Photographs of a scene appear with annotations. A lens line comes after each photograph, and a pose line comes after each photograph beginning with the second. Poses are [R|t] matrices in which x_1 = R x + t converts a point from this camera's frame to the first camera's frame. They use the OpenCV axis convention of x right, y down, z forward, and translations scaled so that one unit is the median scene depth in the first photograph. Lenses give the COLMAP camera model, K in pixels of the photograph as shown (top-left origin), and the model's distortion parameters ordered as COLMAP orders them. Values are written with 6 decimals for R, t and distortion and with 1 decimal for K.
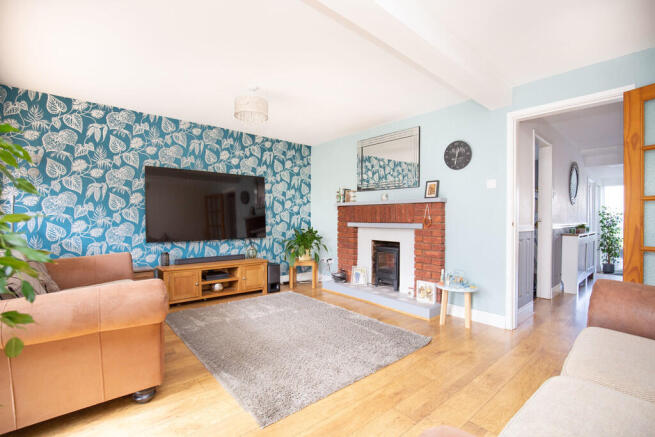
lens RADIAL K [[299.9, 0, 326.6], [0, 299.9, 220.2], [0, 0, 1]] dist [-0.018806, -0.000322]
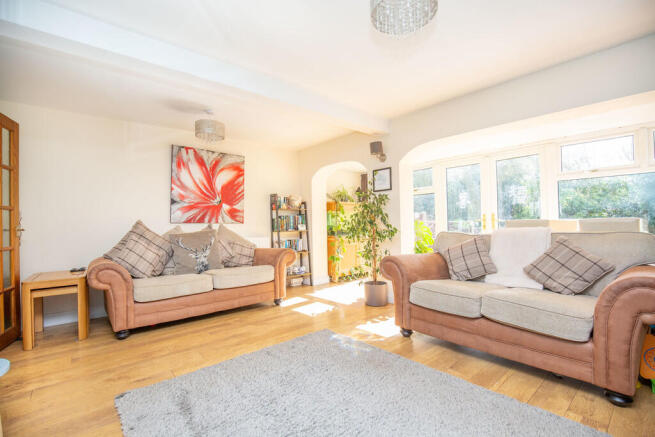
lens RADIAL K [[299.9, 0, 328.6], [0, 299.9, 220.7], [0, 0, 1]] dist [-0.018806, -0.000322]
pose [[-0.999900, 0.005965, -0.012840, -0.178391], [0.006048, 0.999961, -0.006380, -0.004660], [0.012801, -0.006457, -0.999897, 2.332302]]
